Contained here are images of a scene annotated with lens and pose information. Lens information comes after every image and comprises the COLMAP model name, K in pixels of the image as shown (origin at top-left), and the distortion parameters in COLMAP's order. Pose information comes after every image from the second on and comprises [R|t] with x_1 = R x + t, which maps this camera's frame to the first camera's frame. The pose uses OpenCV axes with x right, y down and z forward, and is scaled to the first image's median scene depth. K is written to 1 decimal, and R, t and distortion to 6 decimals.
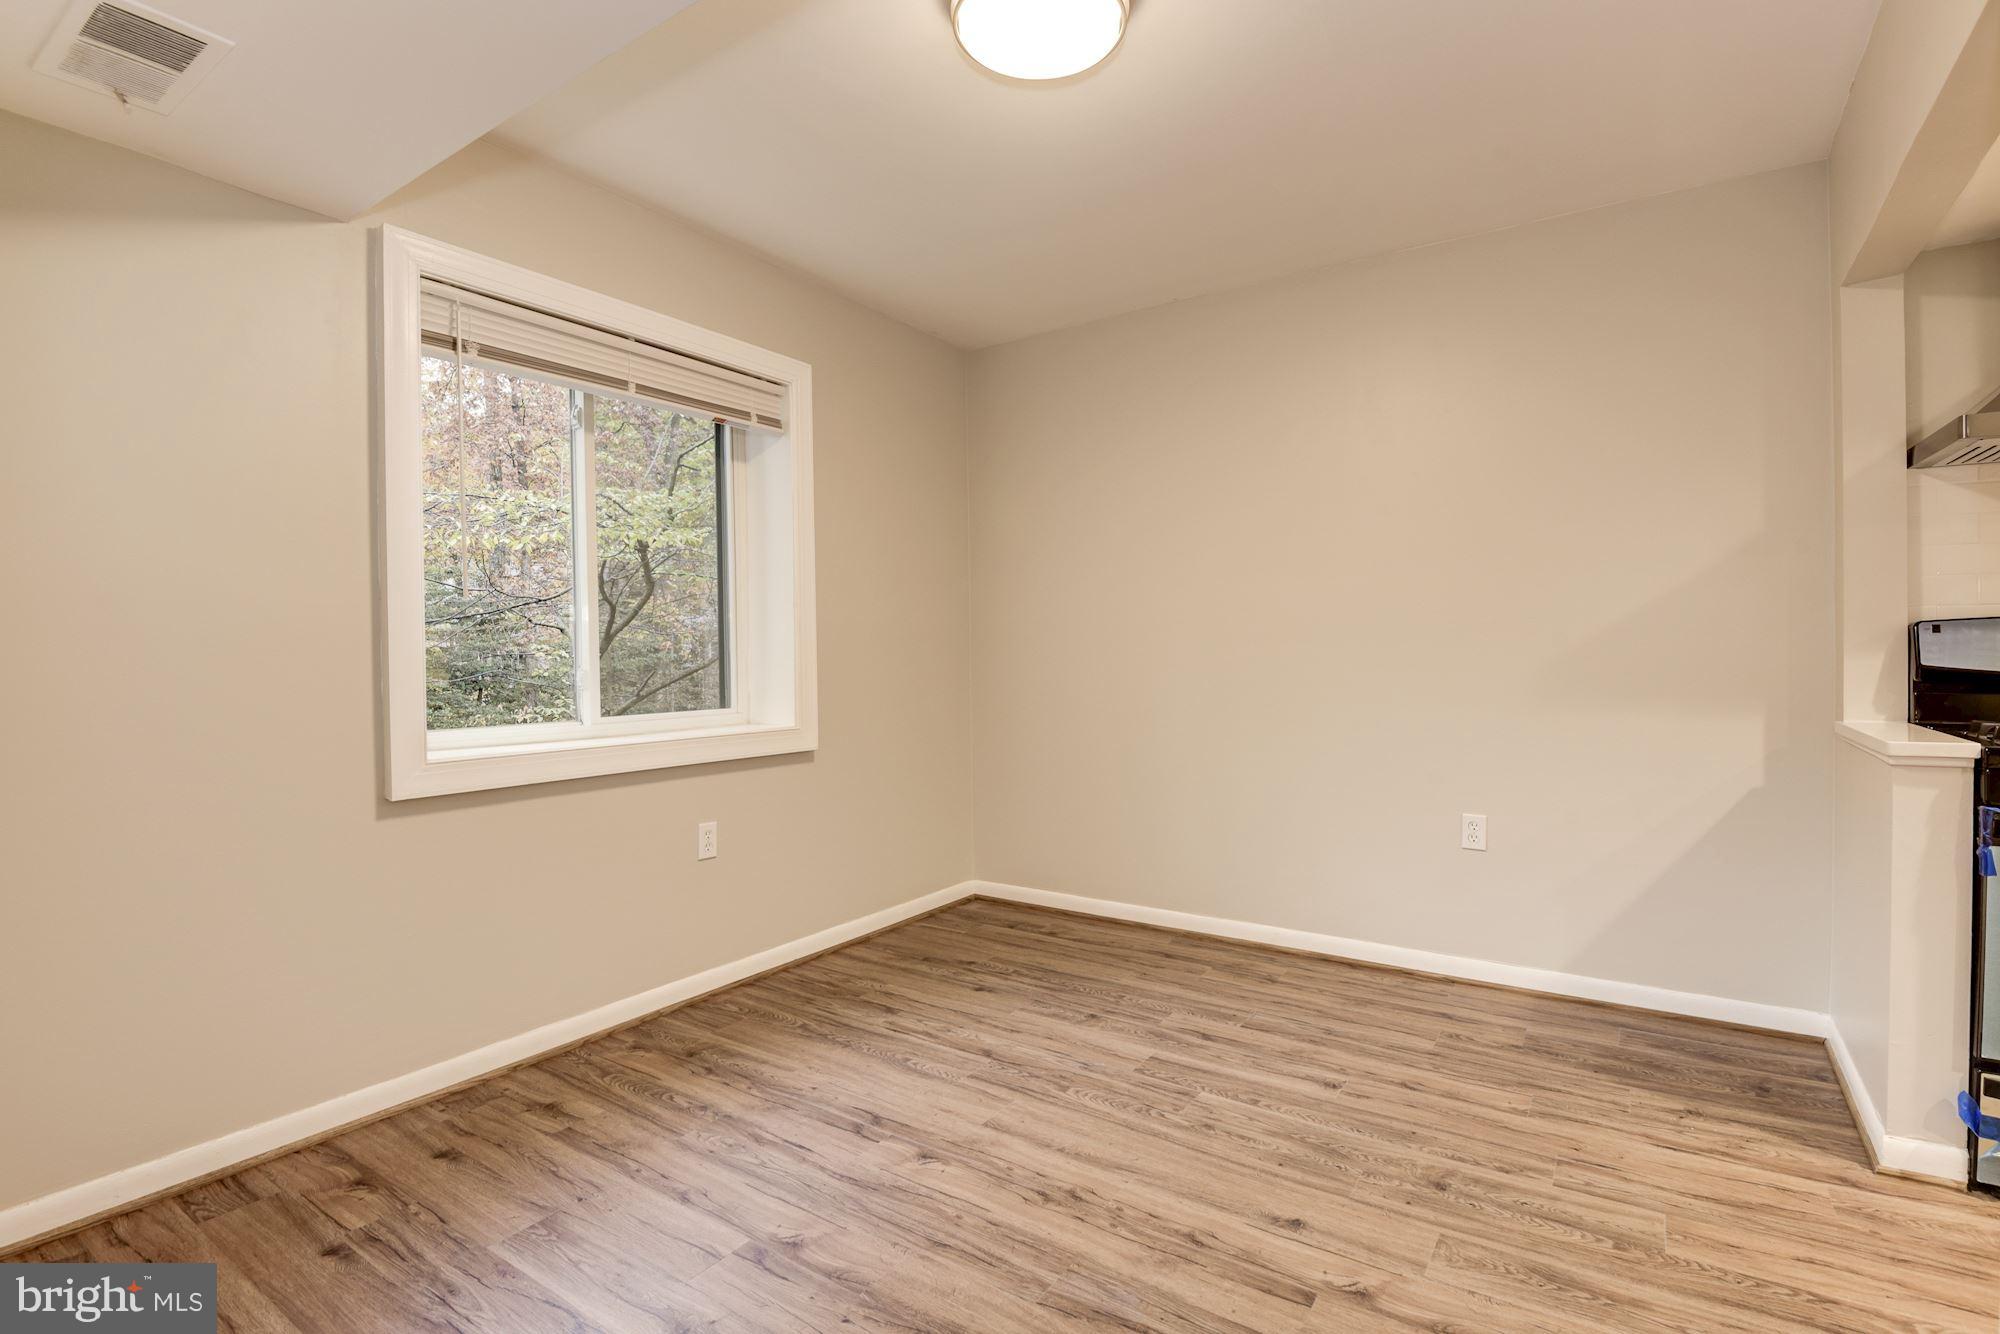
lens RADIAL K [[938.4, 0, 1051.8], [0, 938.4, 654.4], [0, 0, 1]] dist [0.014657, -0.012281]
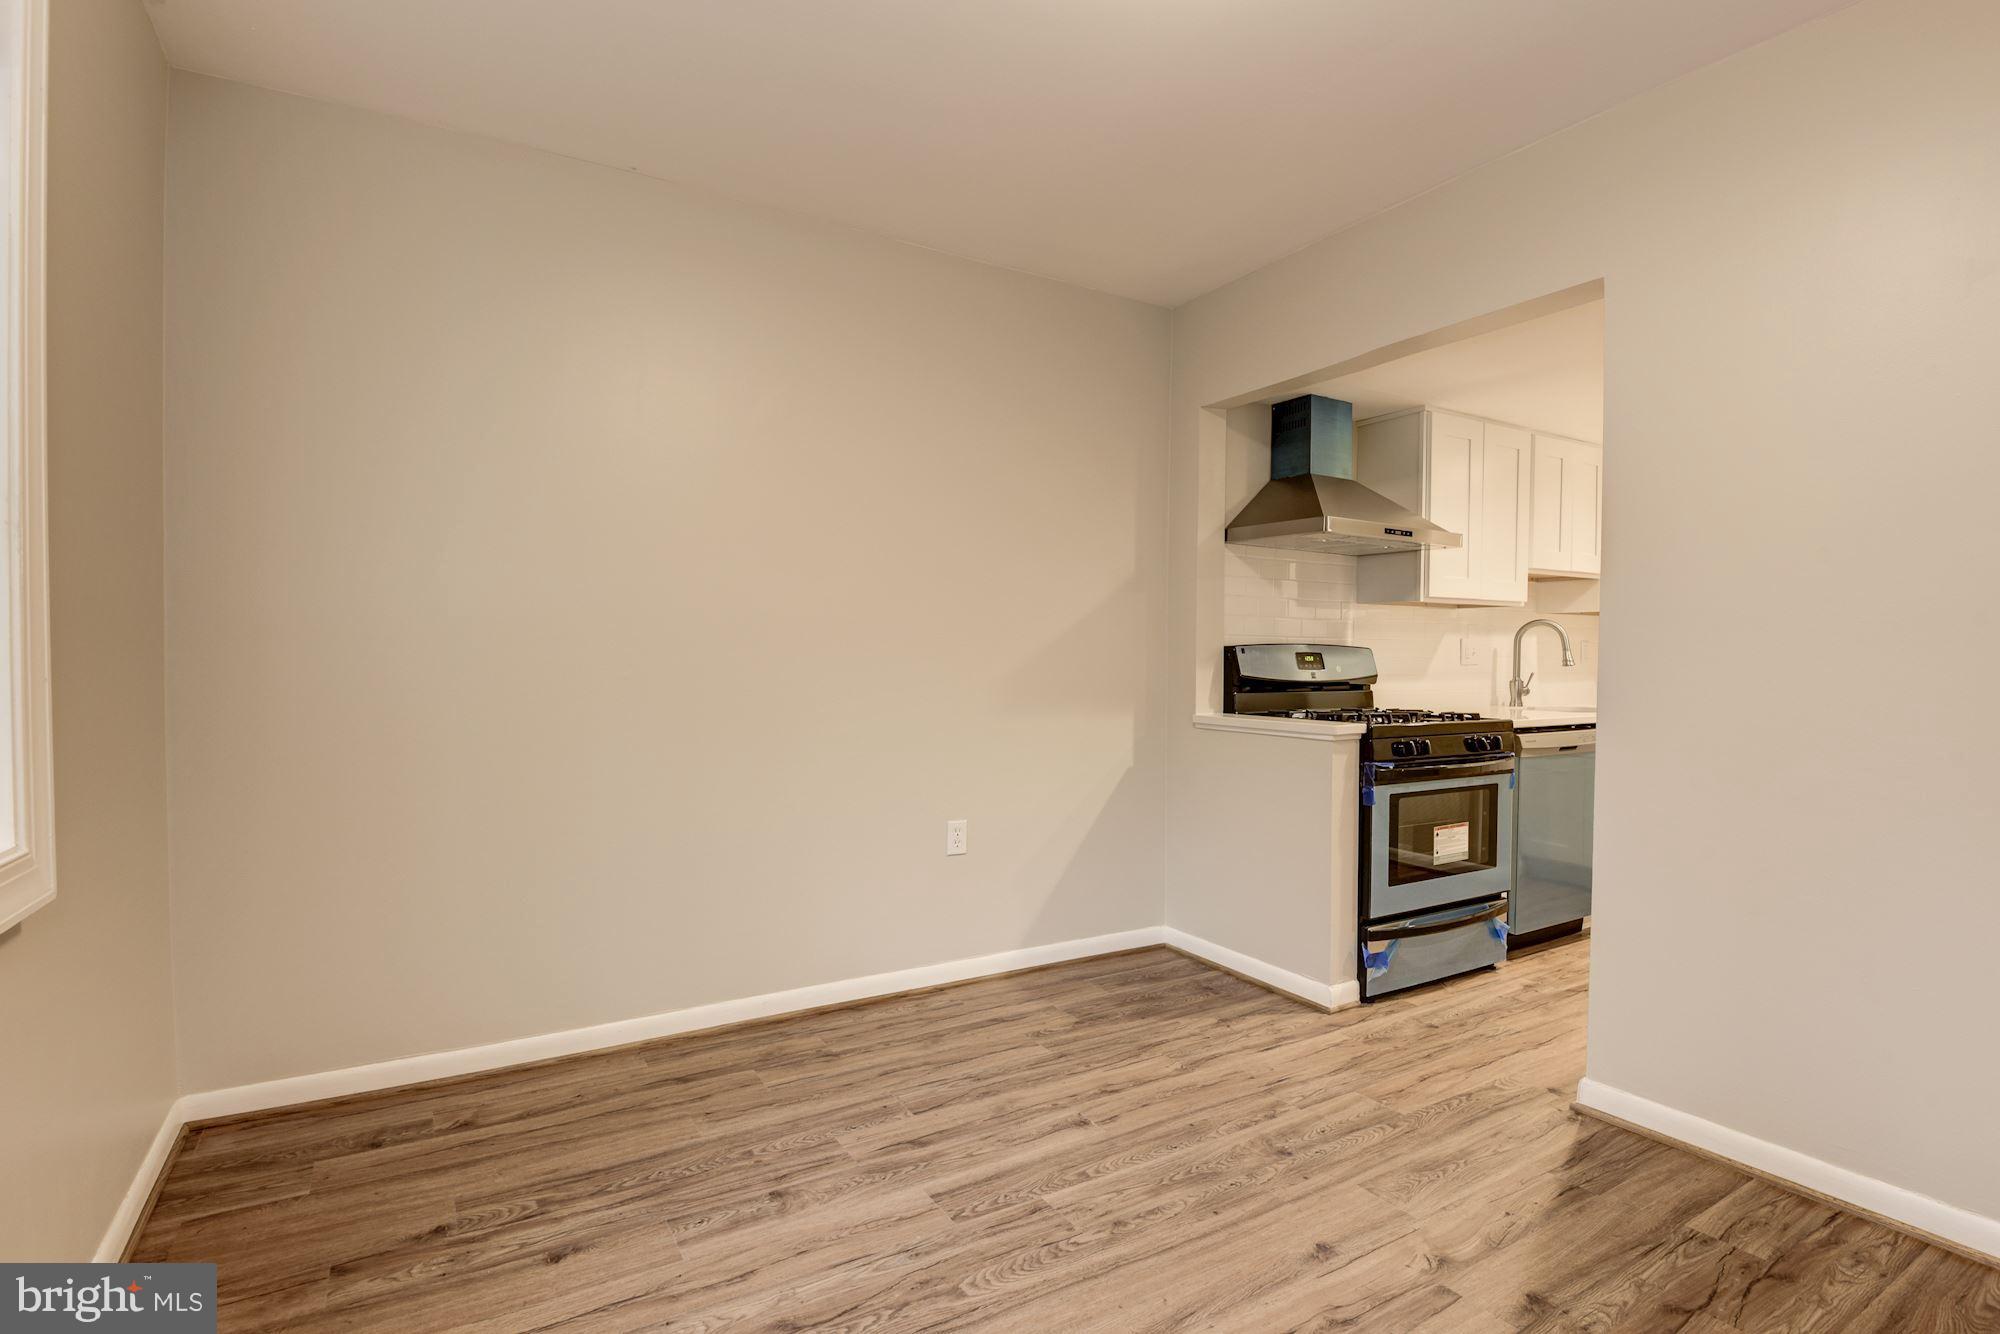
lens RADIAL K [[938.4, 0, 1007.1], [0, 938.4, 659.9], [0, 0, 1]] dist [0.014657, -0.012281]
pose [[0.450946, 0.011008, 0.892483, -0.519174], [-0.013551, 0.999893, -0.005485, 0.000553], [-0.892448, -0.009621, 0.451047, 0.577209]]
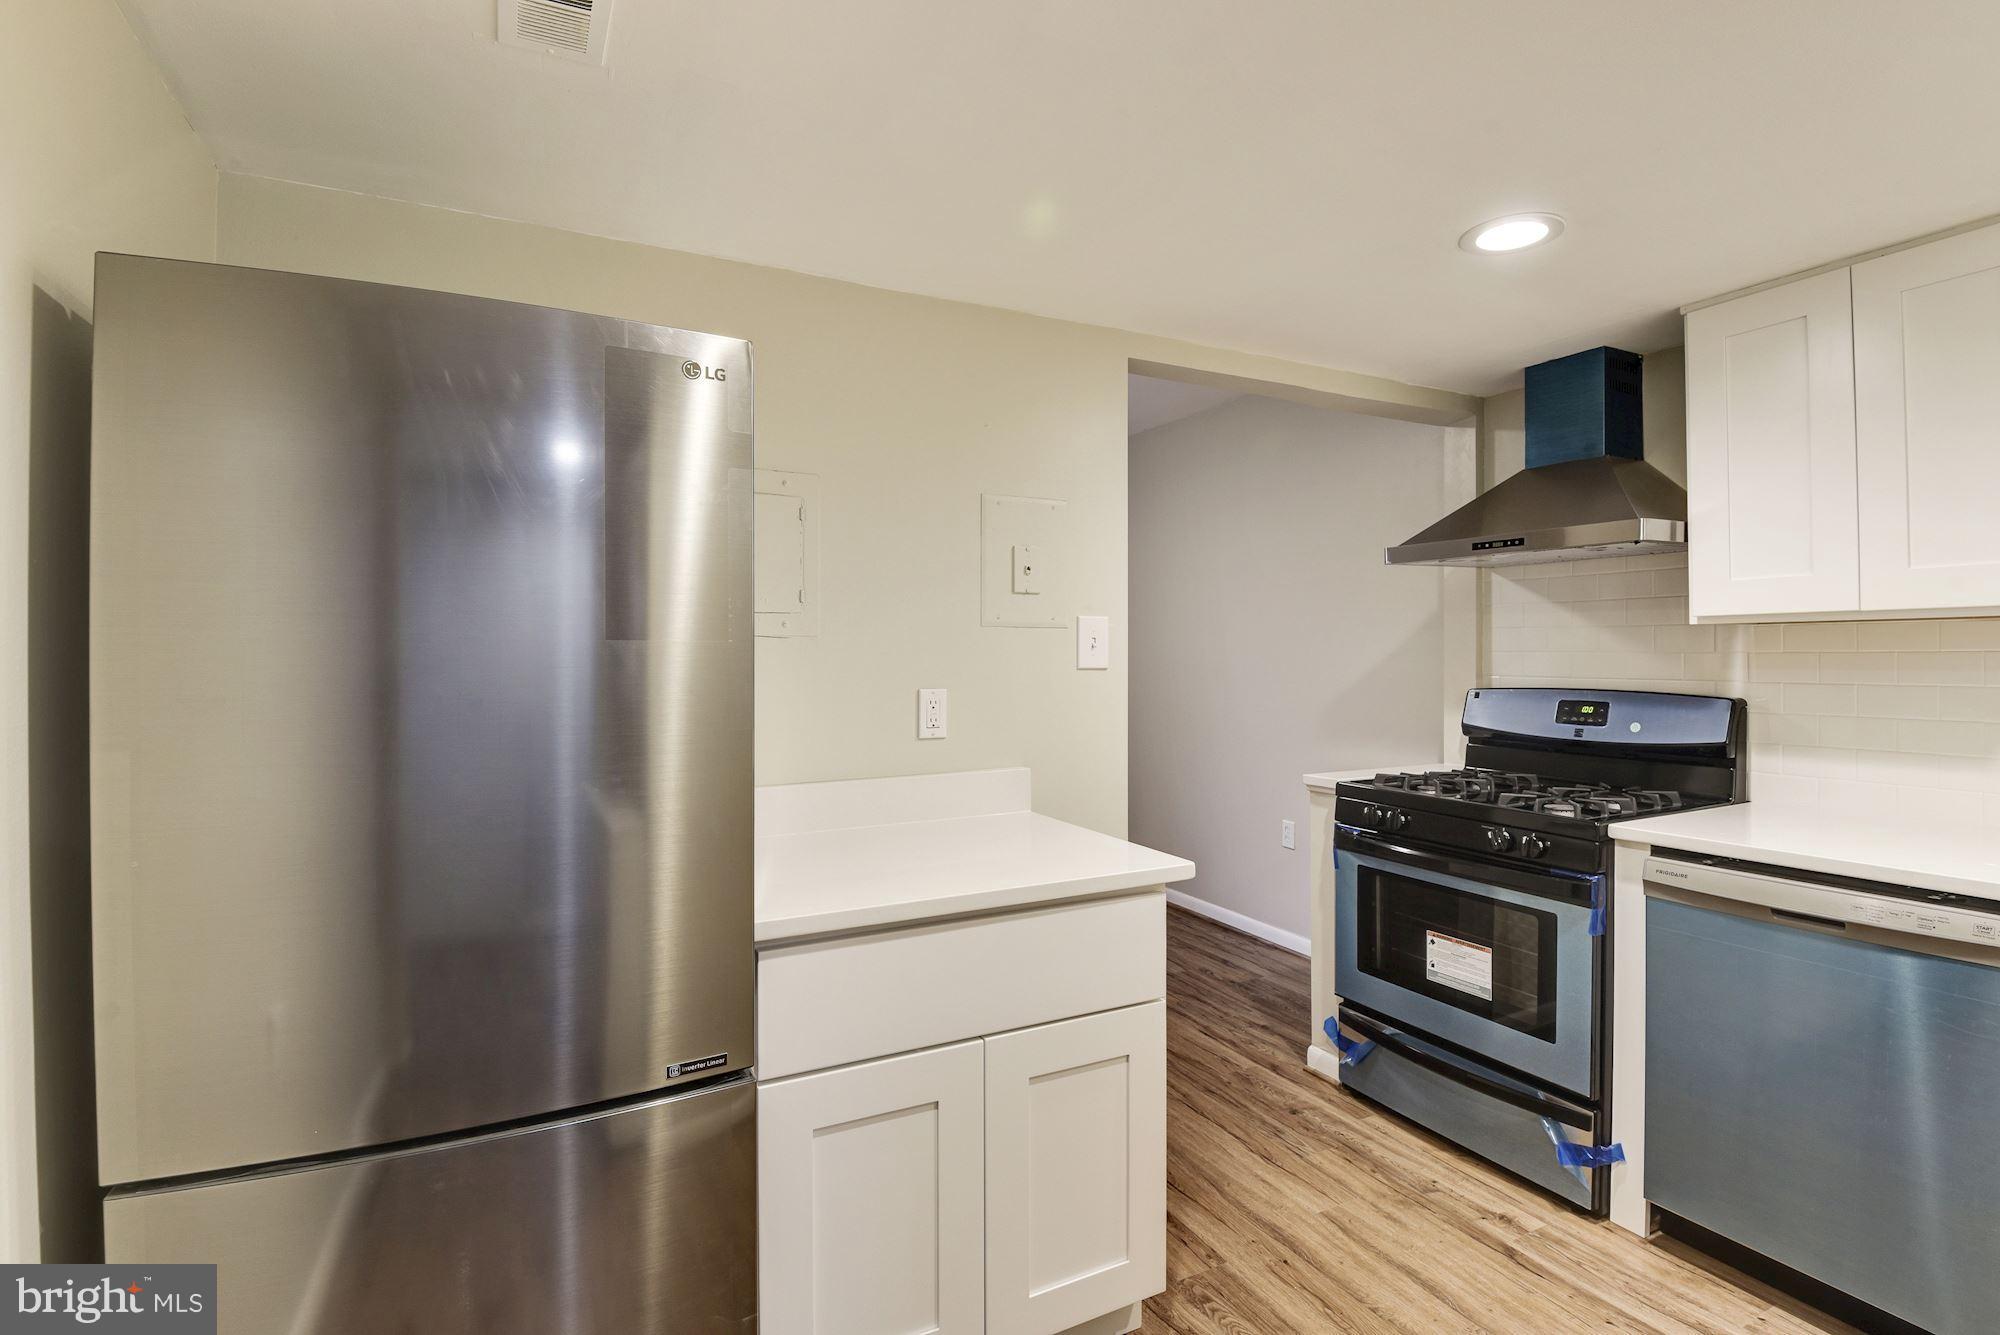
lens RADIAL K [[938.4, 0, 999.0], [0, 938.4, 654.8], [0, 0, 1]] dist [0.014657, -0.012281]
pose [[0.862923, 0.011182, -0.505213, 0.882100], [-0.009671, 0.999937, 0.005614, -0.072432], [0.505244, 0.000042, 0.862977, -0.373526]]
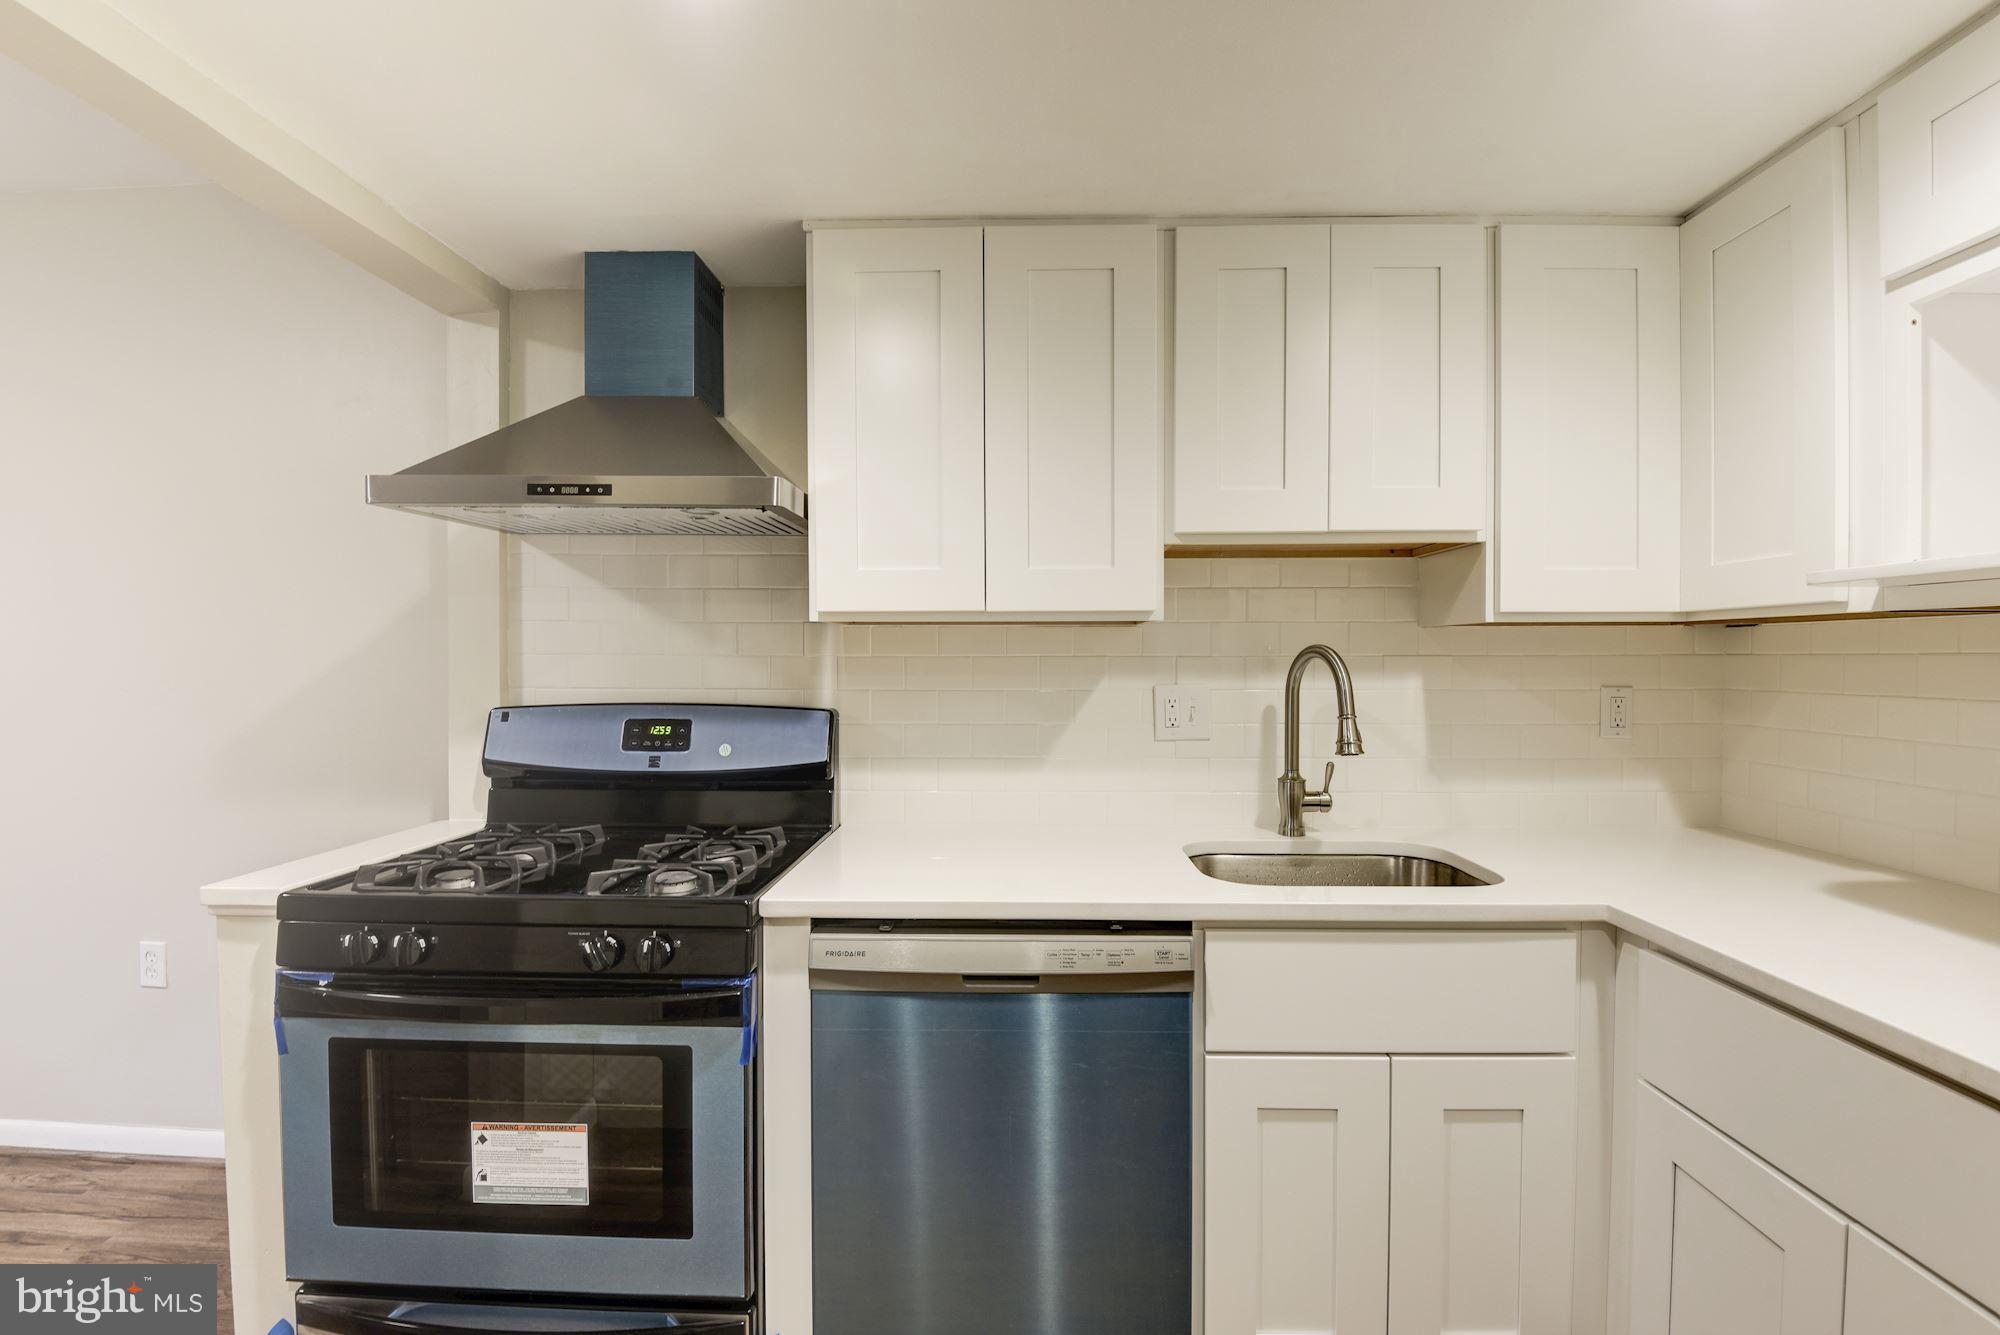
lens RADIAL K [[938.4, 0, 1007.3], [0, 938.4, 678.1], [0, 0, 1]] dist [0.014657, -0.012281]
pose [[0.865966, 0.000782, 0.500103, 0.776823], [-0.010634, 0.999802, 0.016849, -0.072815], [-0.499990, -0.019908, 0.865802, 0.005460]]
